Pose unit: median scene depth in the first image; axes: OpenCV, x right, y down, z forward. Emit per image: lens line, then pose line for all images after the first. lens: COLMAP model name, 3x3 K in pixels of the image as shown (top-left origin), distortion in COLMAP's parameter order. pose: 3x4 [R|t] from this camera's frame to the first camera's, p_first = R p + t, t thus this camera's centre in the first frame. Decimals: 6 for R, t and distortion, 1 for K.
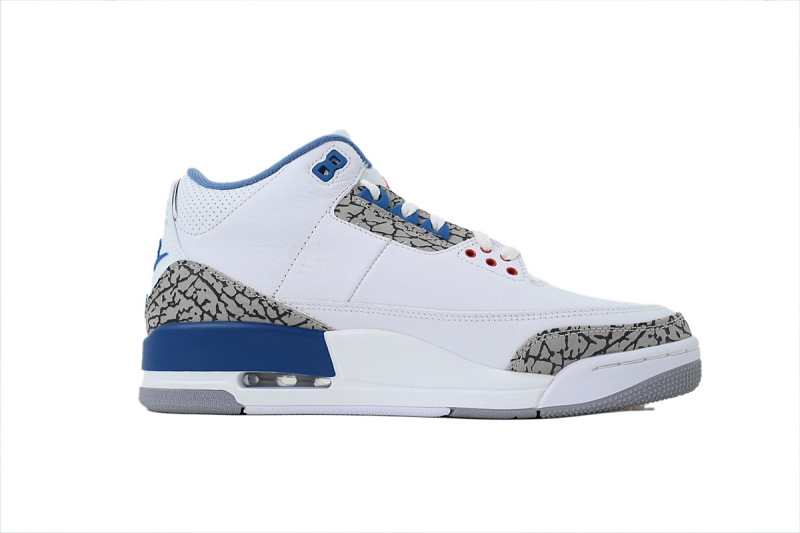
lens RADIAL K [[738.4, 0, 398.2], [0, 738.4, 262.0], [0, 0, 1]] dist [0.077493, -0.001424]
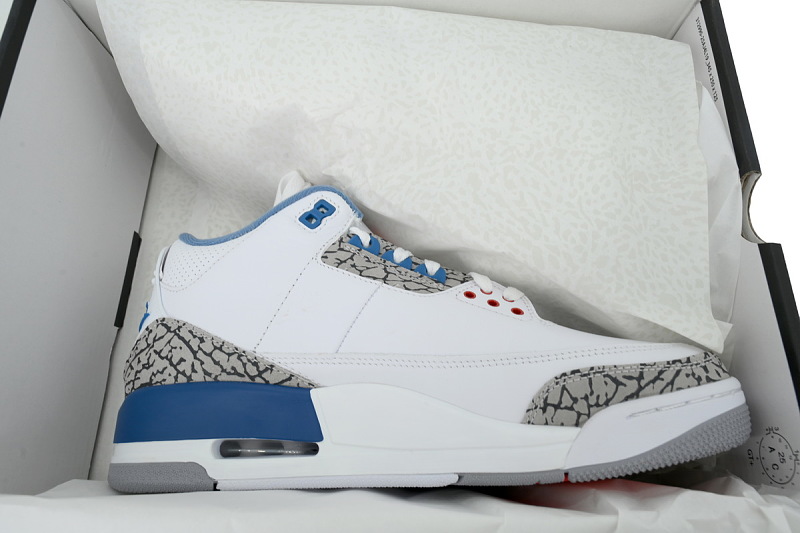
lens RADIAL K [[523.8, 0, 399.5], [0, 523.8, 271.1], [0, 0, 1]] dist [0.019214, -0.001837]
pose [[0.998245, -0.049484, -0.032528, 0.033868], [0.041734, 0.977577, -0.206400, 0.090375], [0.042012, 0.204680, 0.977927, 0.360966]]
